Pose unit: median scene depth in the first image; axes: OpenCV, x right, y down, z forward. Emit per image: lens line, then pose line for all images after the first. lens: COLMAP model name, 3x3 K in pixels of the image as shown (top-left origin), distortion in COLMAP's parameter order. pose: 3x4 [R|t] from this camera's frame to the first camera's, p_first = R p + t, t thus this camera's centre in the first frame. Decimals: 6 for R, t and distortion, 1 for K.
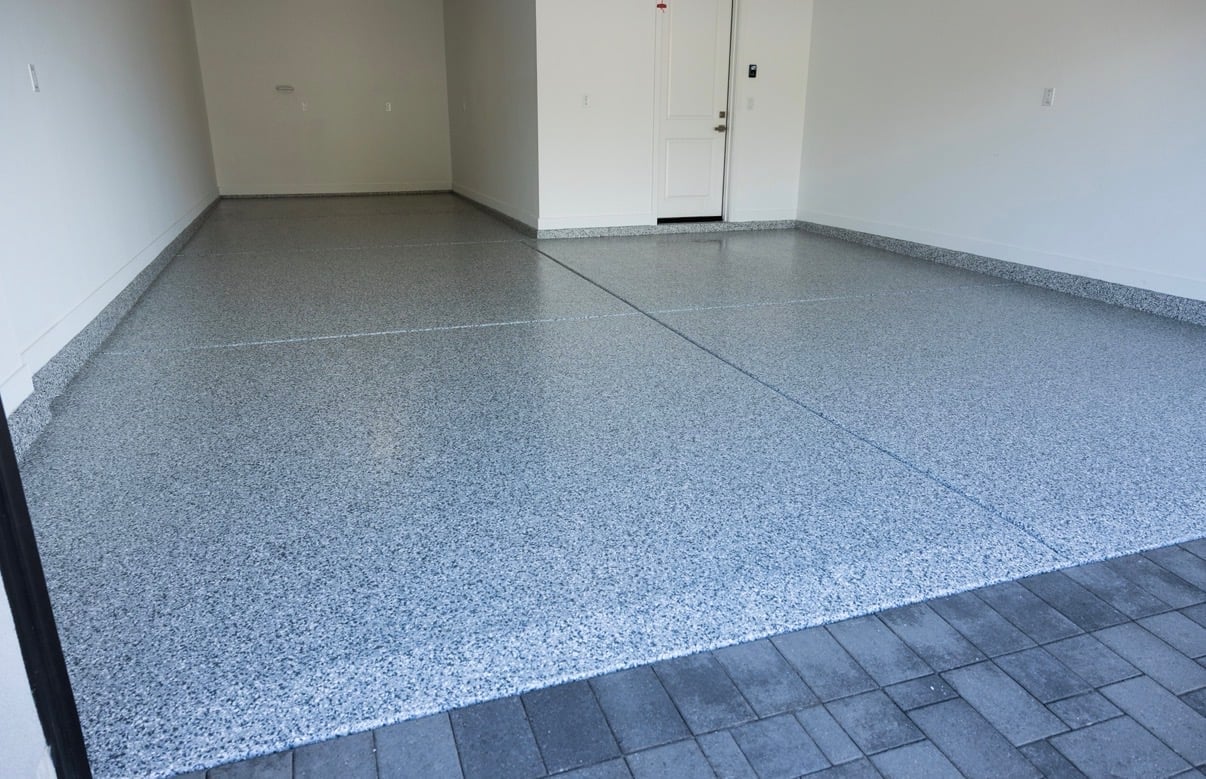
lens RADIAL K [[786.1, 0, 603.0], [0, 786.1, 389.5], [0, 0, 1]] dist [0.000527, 0.003246]
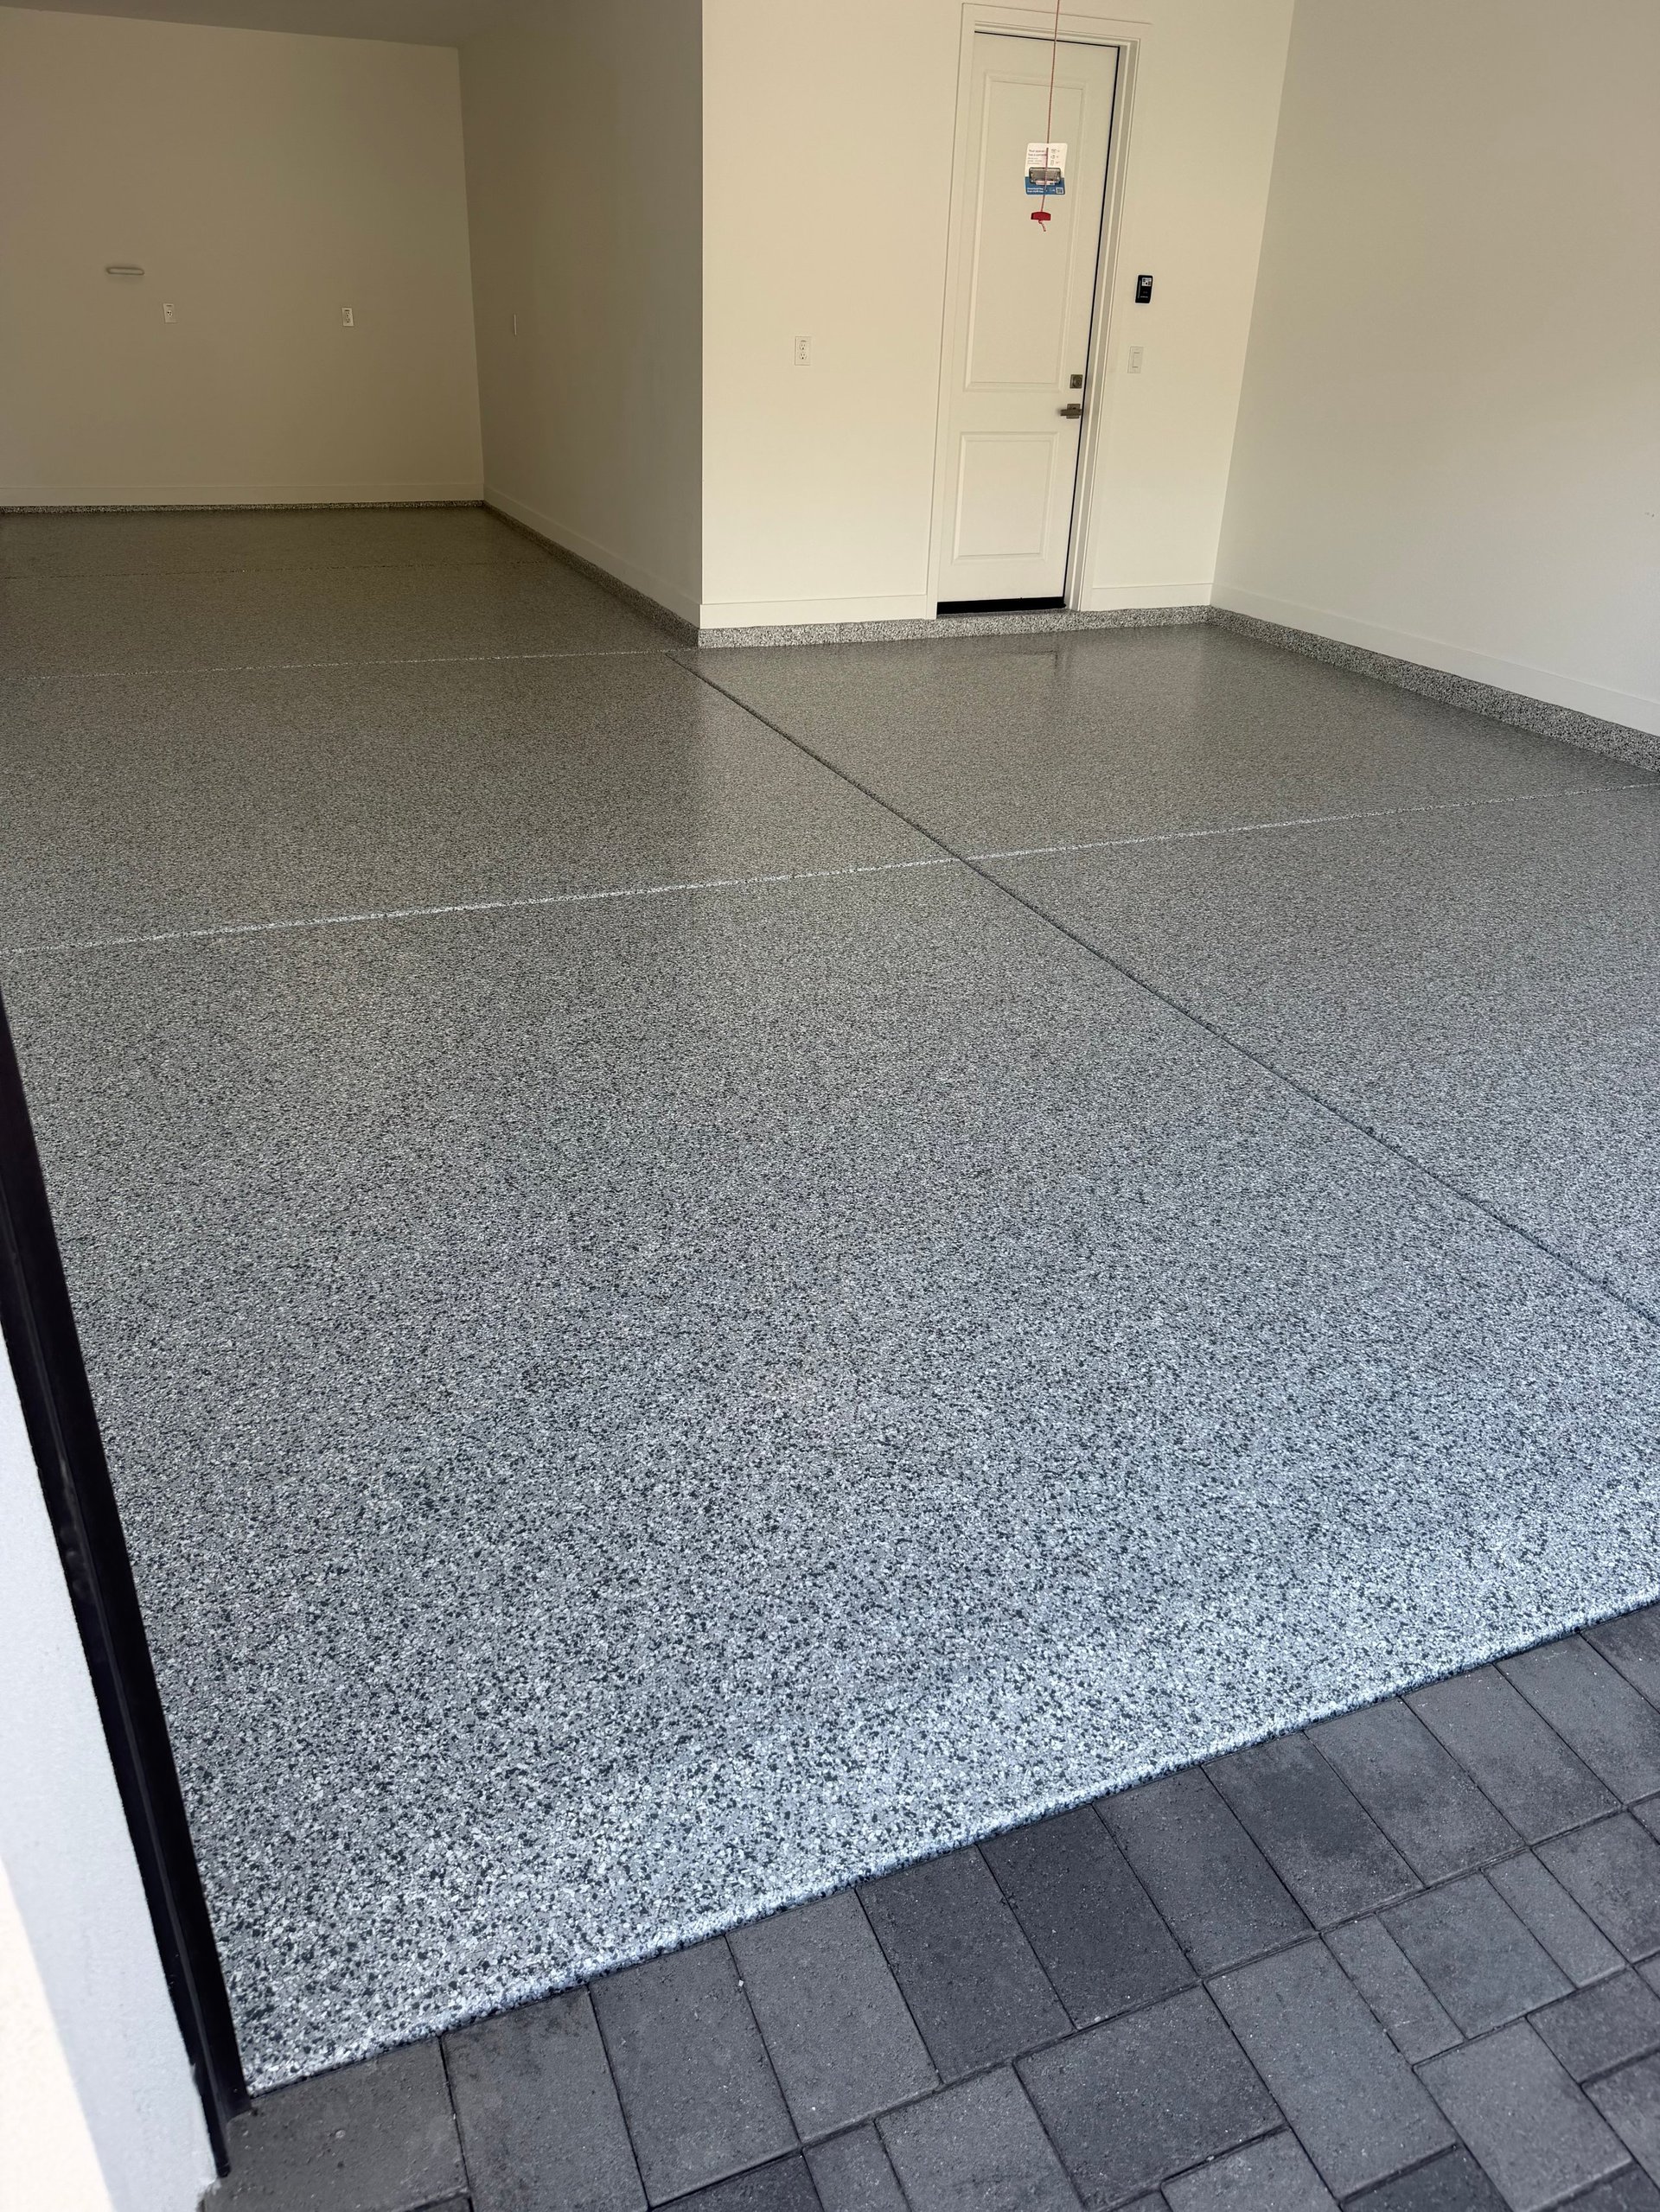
lens RADIAL K [[1529.7, 0, 830.0], [0, 1529.7, 1106.0], [0, 0, 1]] dist [0.084490, -0.155791]
pose [[0.998695, 0.009178, 0.050239, -0.222259], [-0.016158, 0.989971, 0.140344, -0.211437], [-0.048447, -0.140972, 0.988827, 0.038523]]
